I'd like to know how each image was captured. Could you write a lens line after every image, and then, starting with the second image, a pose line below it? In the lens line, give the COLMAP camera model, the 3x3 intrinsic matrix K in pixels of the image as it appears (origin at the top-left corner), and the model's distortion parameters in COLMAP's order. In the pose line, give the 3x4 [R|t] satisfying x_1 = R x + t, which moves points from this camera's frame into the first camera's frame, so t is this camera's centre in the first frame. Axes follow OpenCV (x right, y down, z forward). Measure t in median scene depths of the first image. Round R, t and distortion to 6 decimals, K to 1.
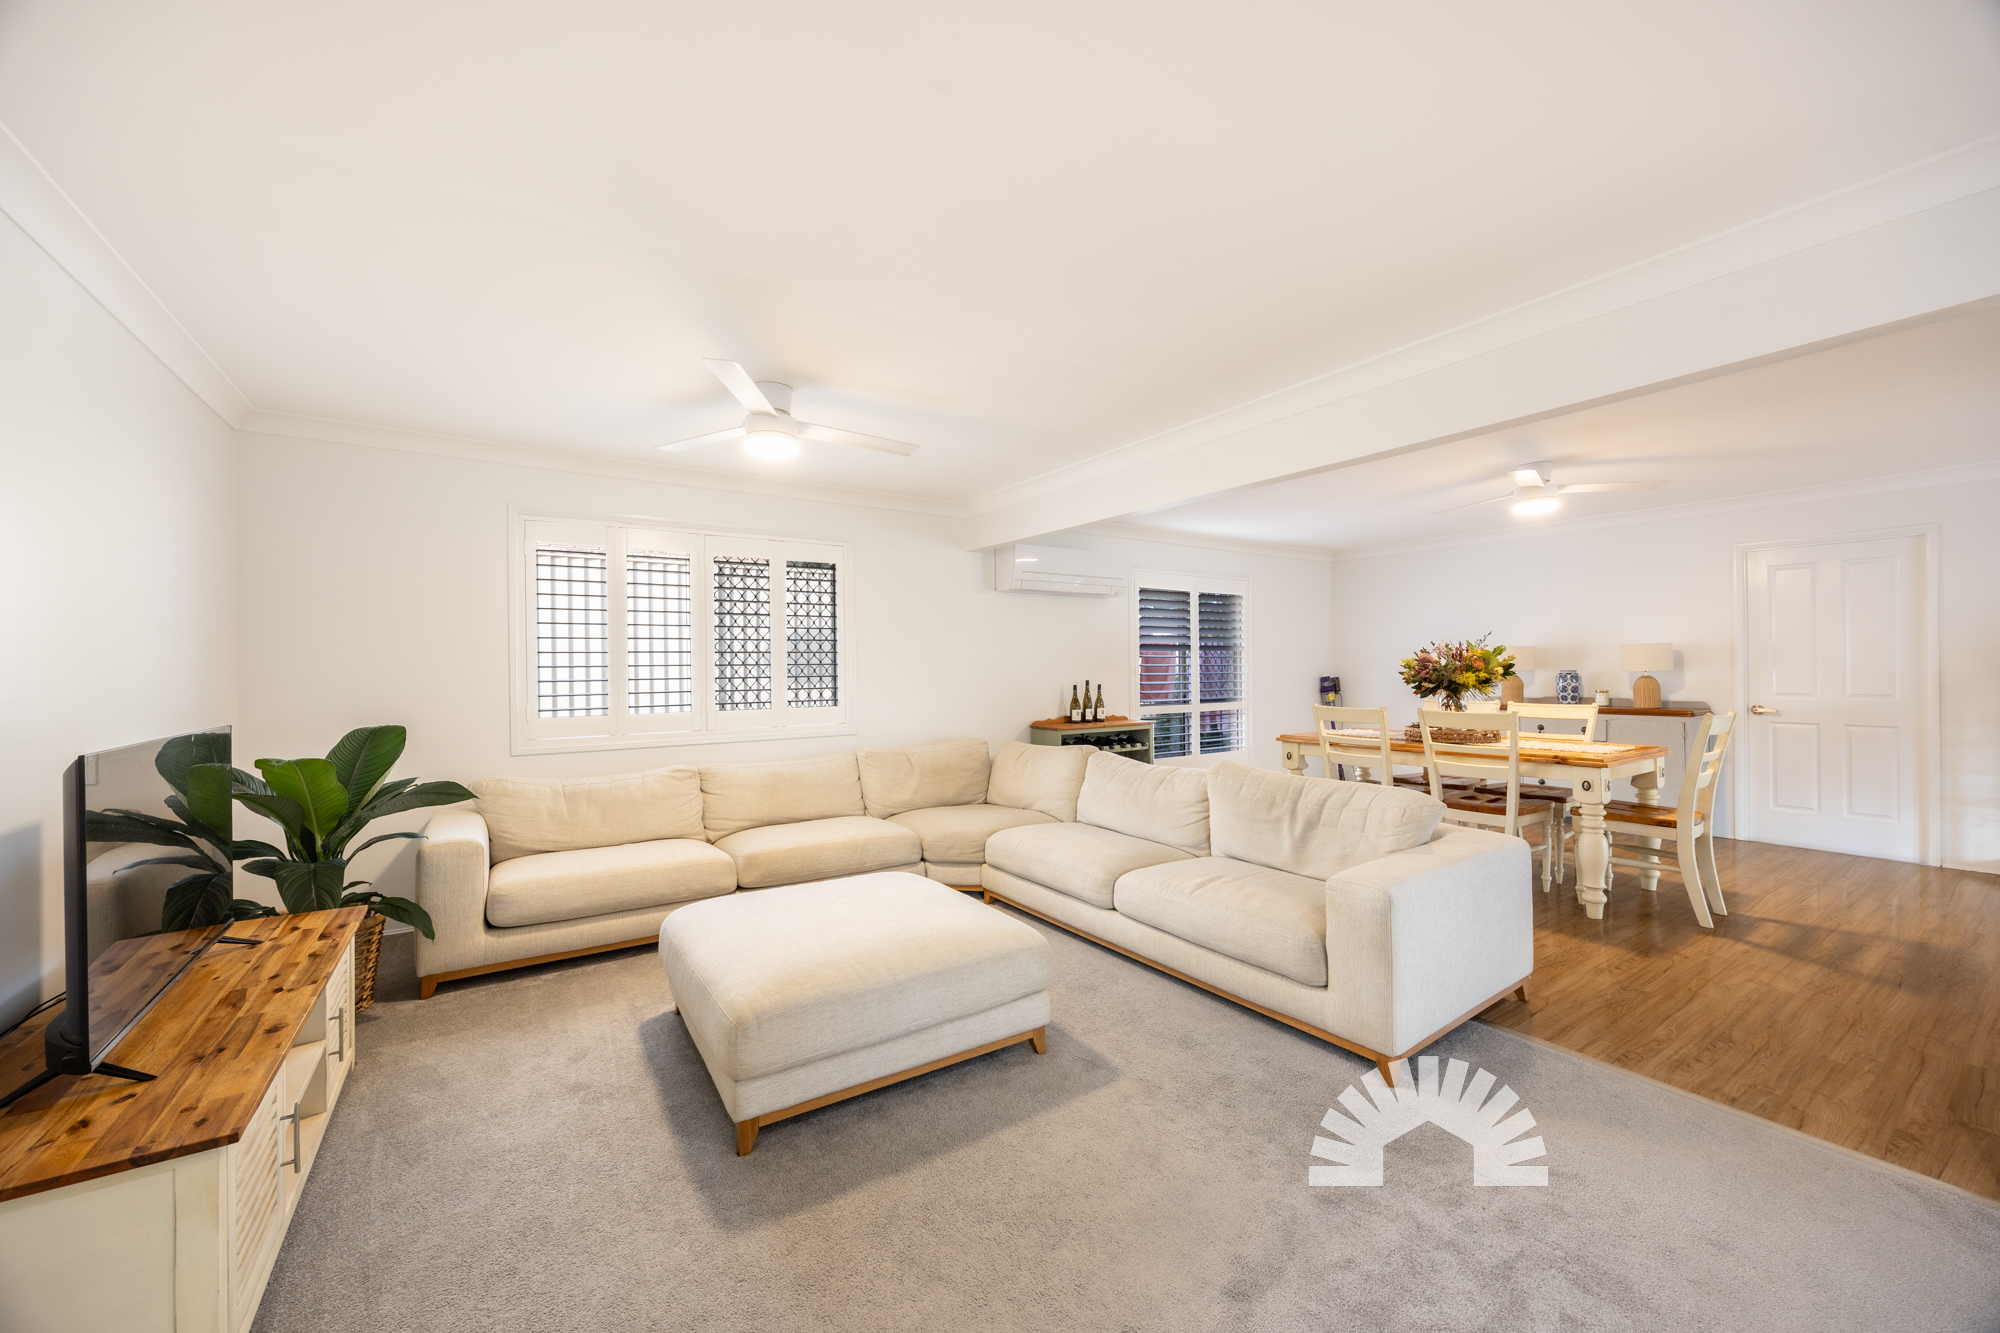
lens RADIAL K [[758.4, 0, 997.3], [0, 758.4, 670.3], [0, 0, 1]] dist [-0.008878, 0.000816]
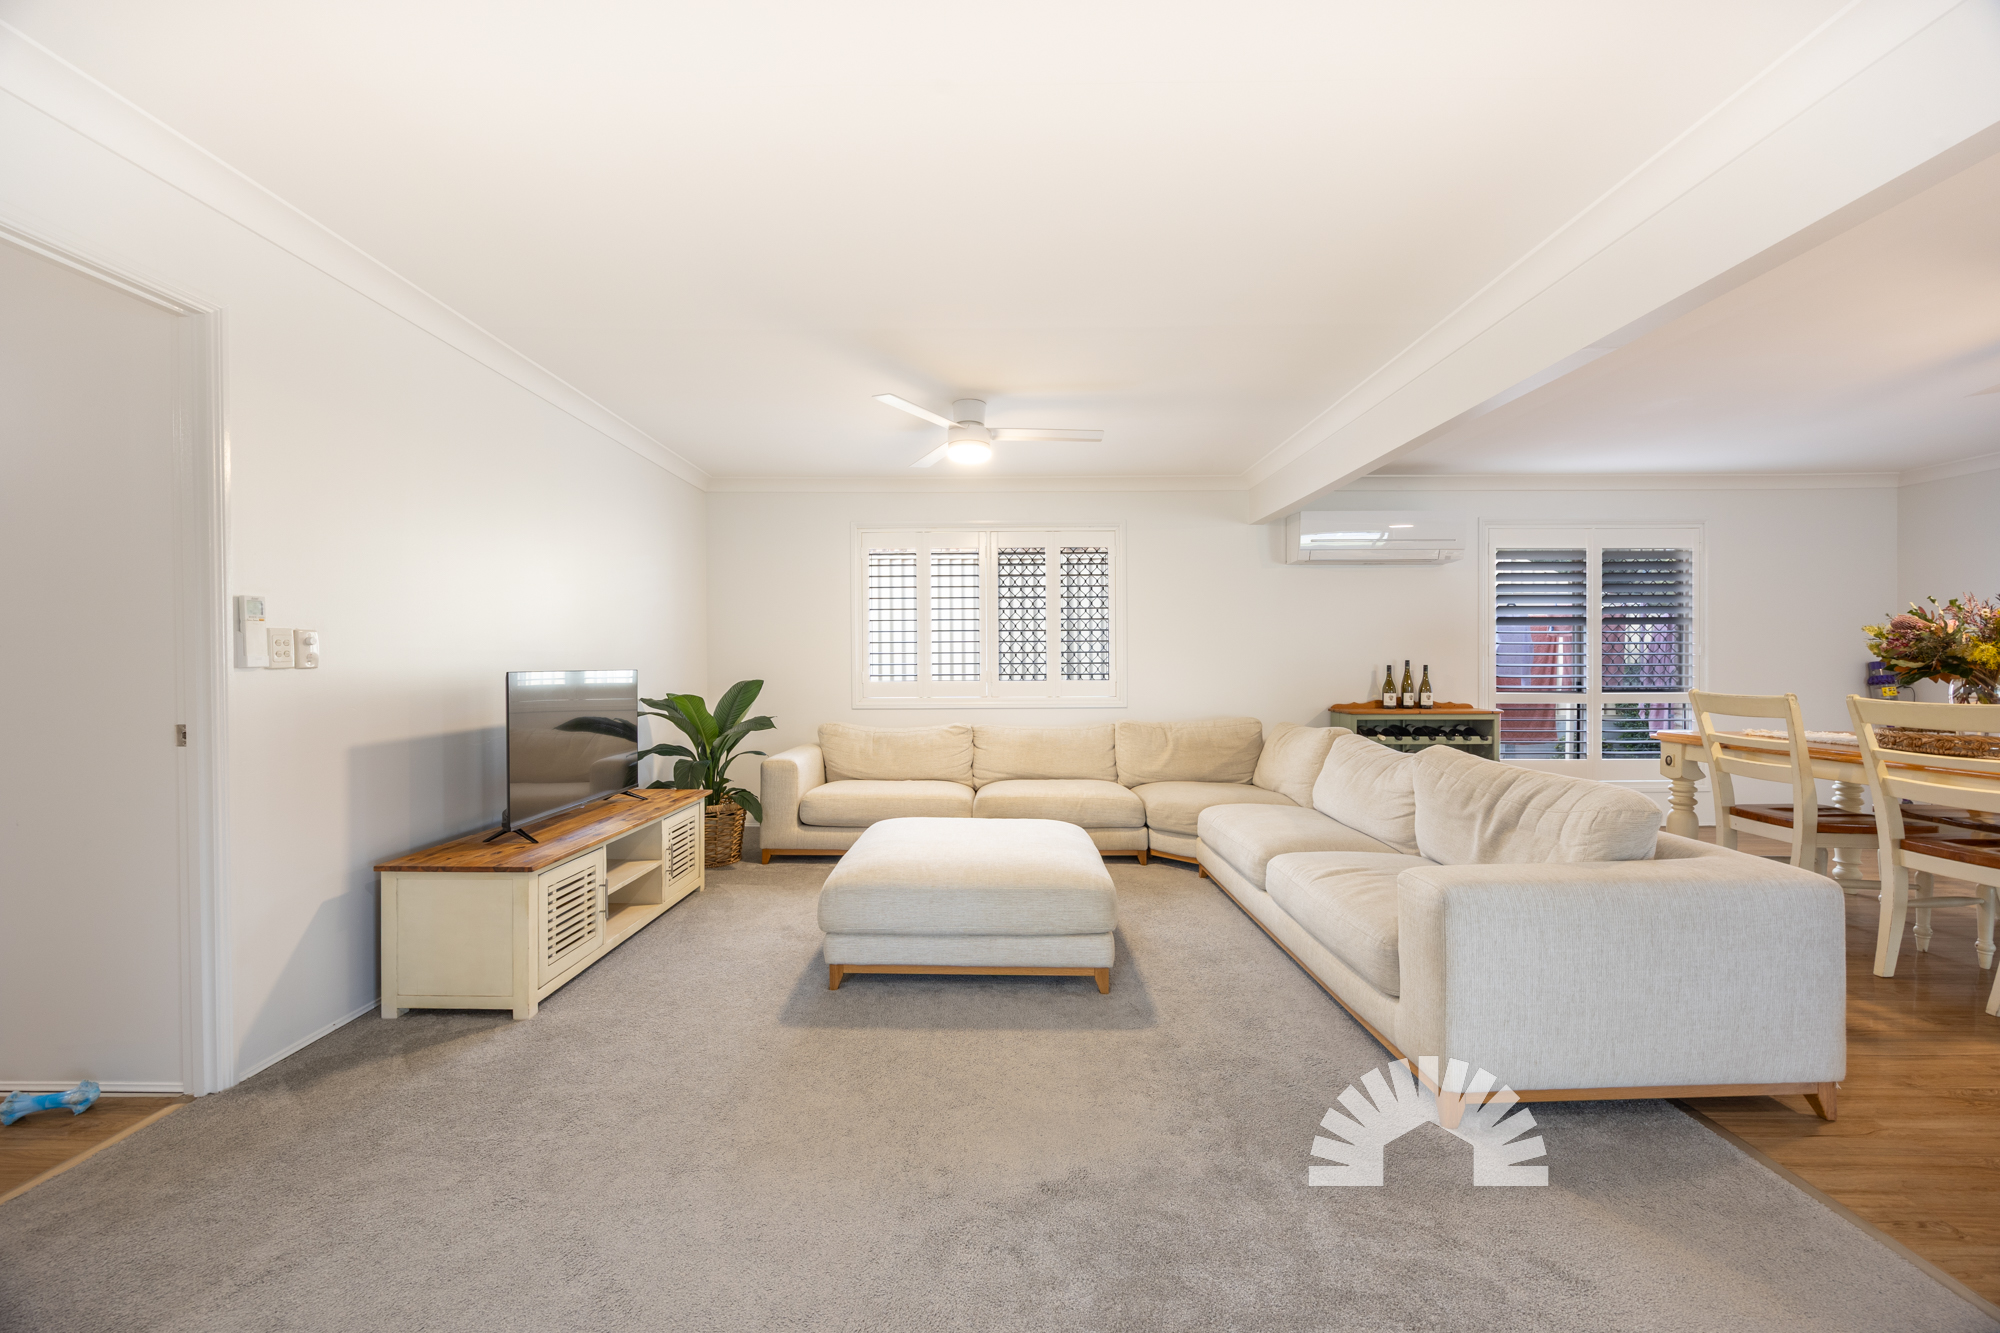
lens RADIAL K [[758.4, 0, 981.0], [0, 758.4, 662.9], [0, 0, 1]] dist [-0.008878, 0.000816]
pose [[0.823359, 0.008719, -0.567454, 0.298944], [-0.006777, 0.999962, 0.005531, 0.021726], [0.567480, -0.000709, 0.823387, 0.015924]]
